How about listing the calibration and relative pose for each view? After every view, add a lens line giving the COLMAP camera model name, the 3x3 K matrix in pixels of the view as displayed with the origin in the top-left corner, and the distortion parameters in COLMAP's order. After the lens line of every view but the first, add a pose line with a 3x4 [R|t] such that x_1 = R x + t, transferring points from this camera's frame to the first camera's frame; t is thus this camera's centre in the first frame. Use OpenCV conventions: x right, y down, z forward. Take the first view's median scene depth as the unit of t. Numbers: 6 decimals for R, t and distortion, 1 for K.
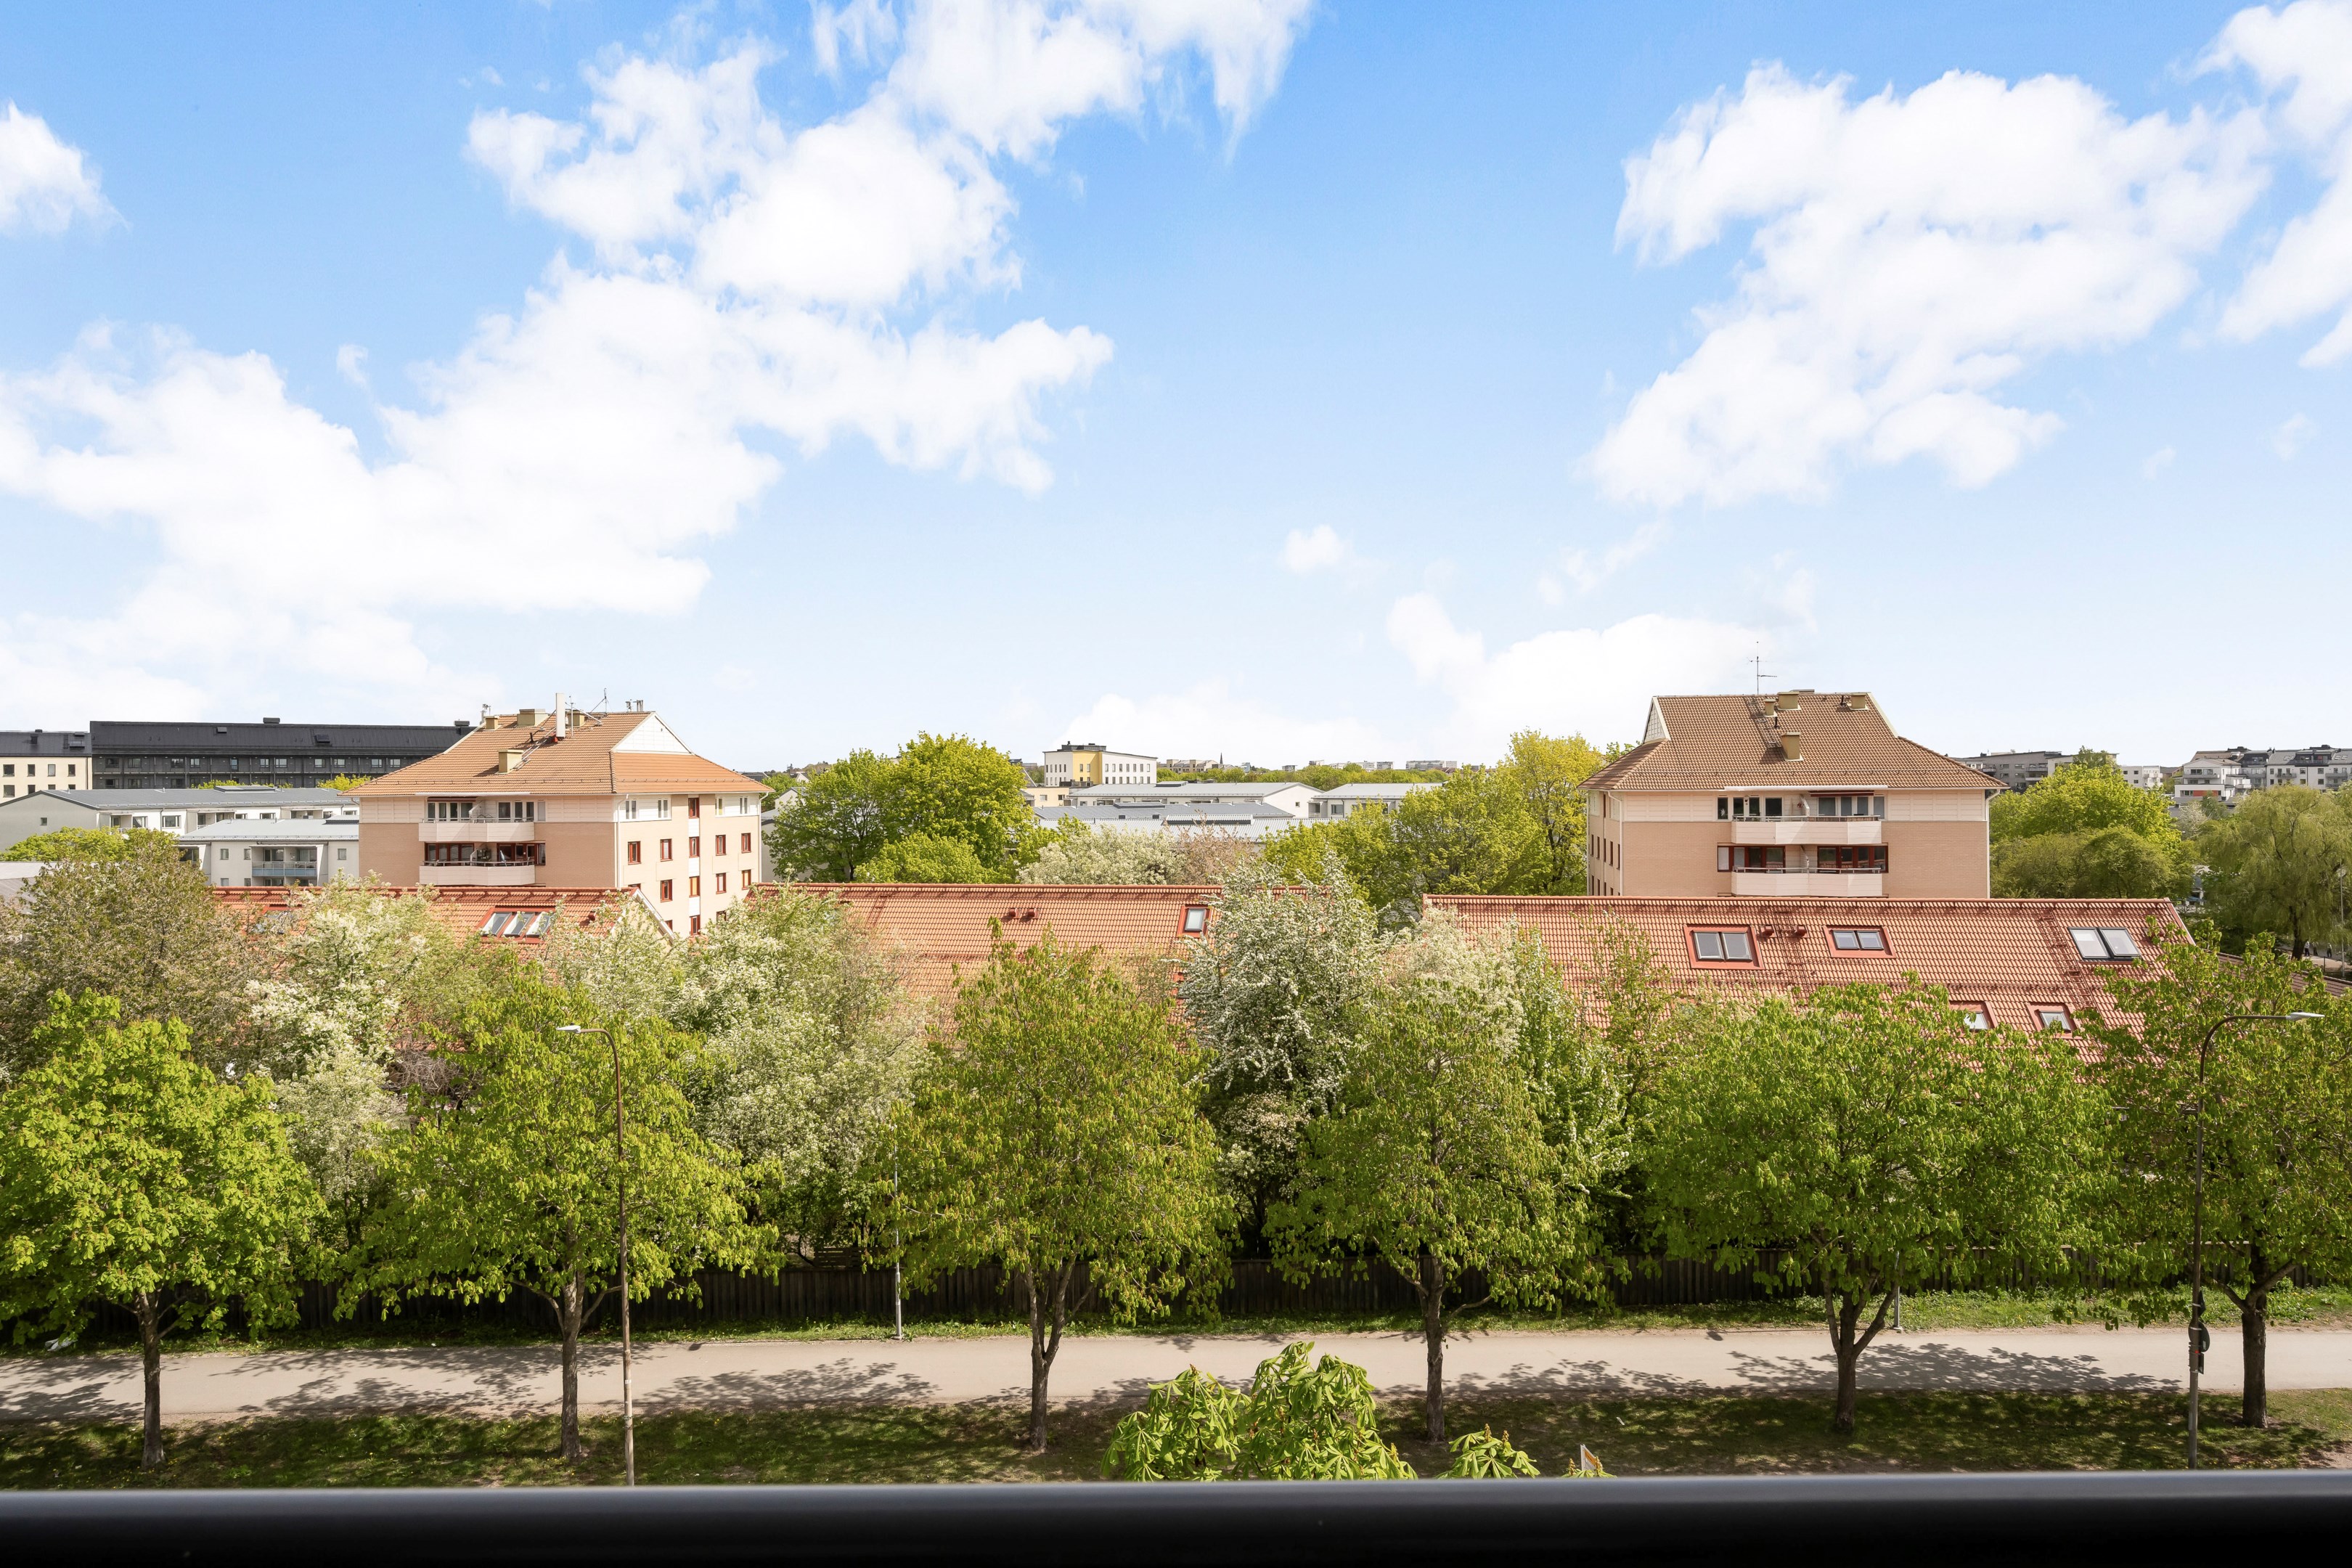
lens RADIAL K [[1453.1, 0, 1171.8], [0, 1453.1, 792.5], [0, 0, 1]] dist [-0.004719, 0.001630]
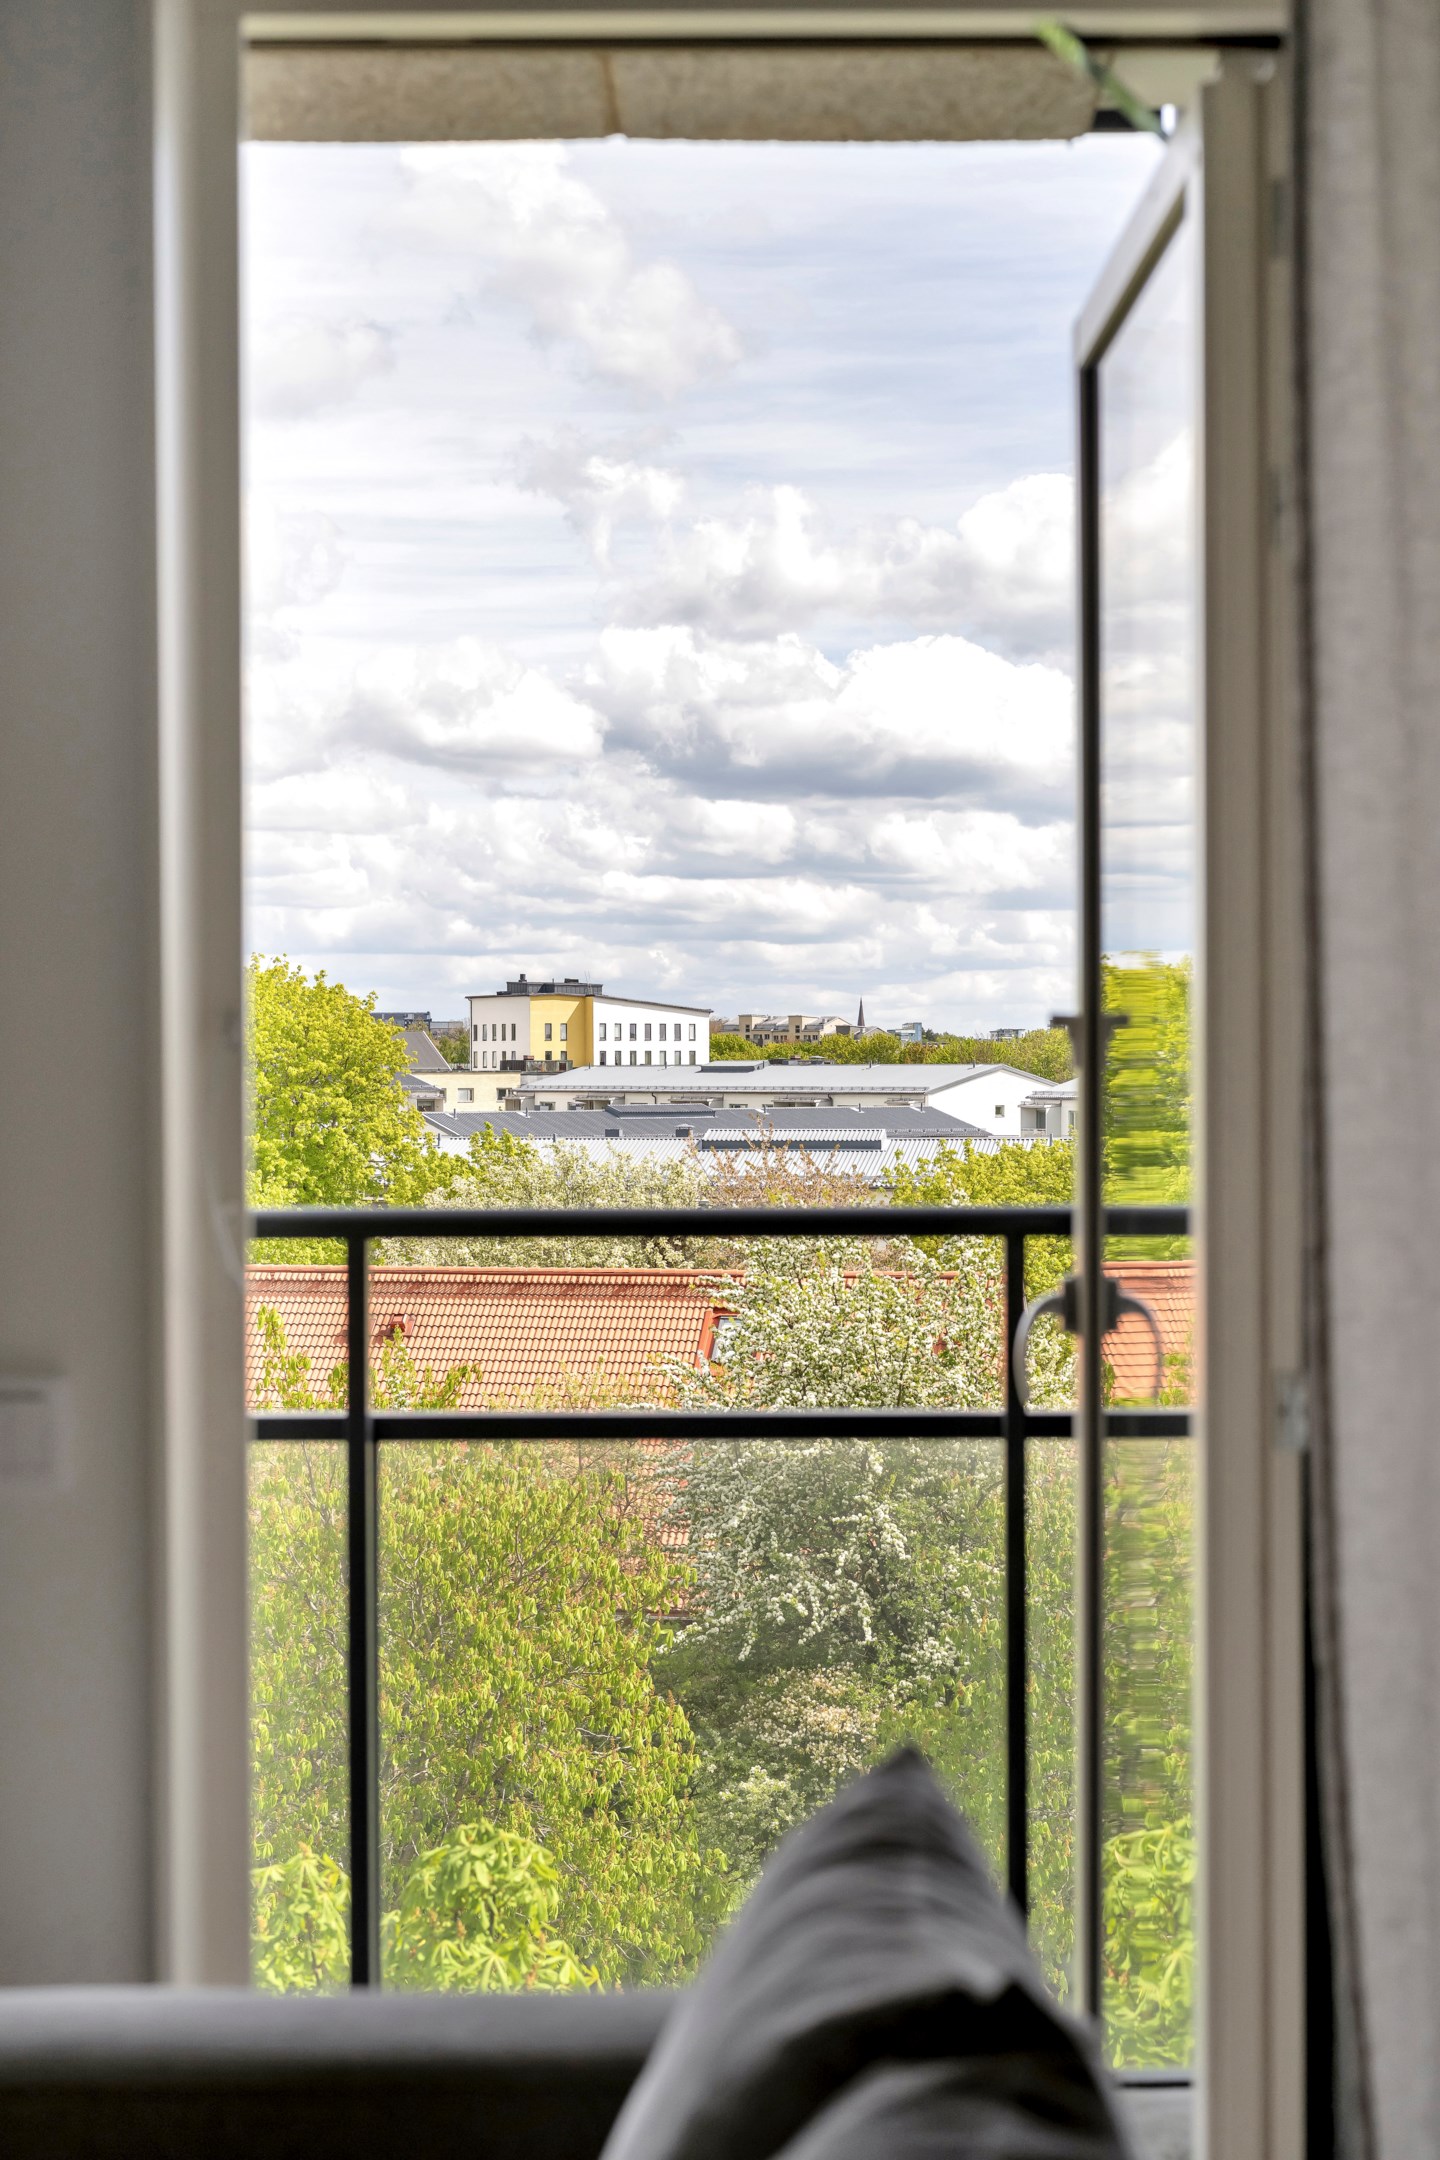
lens RADIAL K [[3133.9, 0, 720.0], [0, 3133.9, 1080.0], [0, 0, 1]] dist [-0.001829, 0.015837]
pose [[0.999929, 0.004214, -0.011186, 0.046616], [-0.004237, 0.999989, -0.002066, 0.005530], [0.011177, 0.002114, 0.999935, -0.103341]]
